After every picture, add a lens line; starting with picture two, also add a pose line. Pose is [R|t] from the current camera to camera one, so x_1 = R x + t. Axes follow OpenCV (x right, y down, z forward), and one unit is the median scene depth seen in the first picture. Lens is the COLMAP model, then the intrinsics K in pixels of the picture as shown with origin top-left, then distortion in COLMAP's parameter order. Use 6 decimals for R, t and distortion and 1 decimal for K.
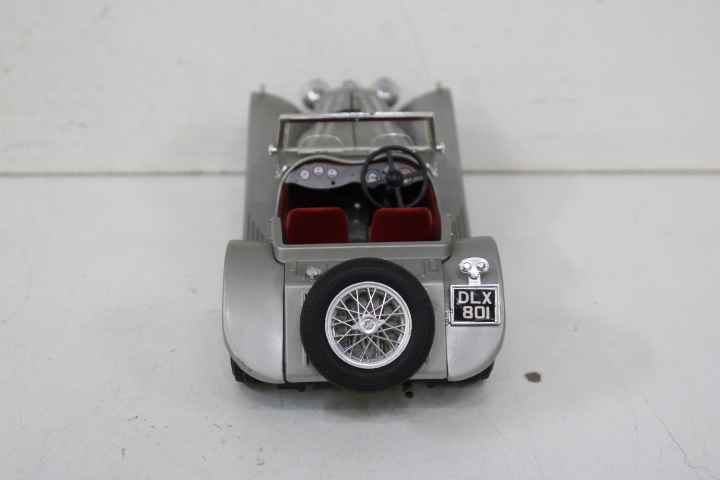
lens RADIAL K [[1291.2, 0, 360.0], [0, 1291.2, 240.0], [0, 0, 1]] dist [0.018545, 0.155141]
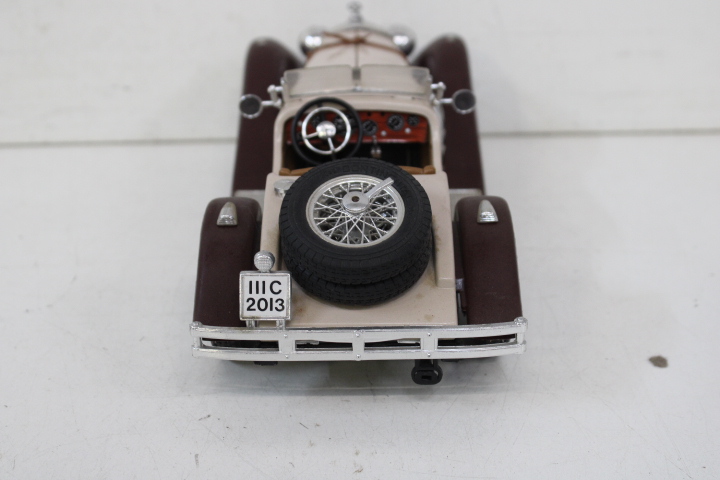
lens RADIAL K [[1217.0, 0, 360.0], [0, 1217.0, 240.0], [0, 0, 1]] dist [0.007267, 0.037584]
pose [[0.999872, -0.015542, -0.003679, -0.063738], [0.015620, 0.999632, 0.022156, 0.002737], [0.003333, -0.022211, 0.999748, 0.180500]]
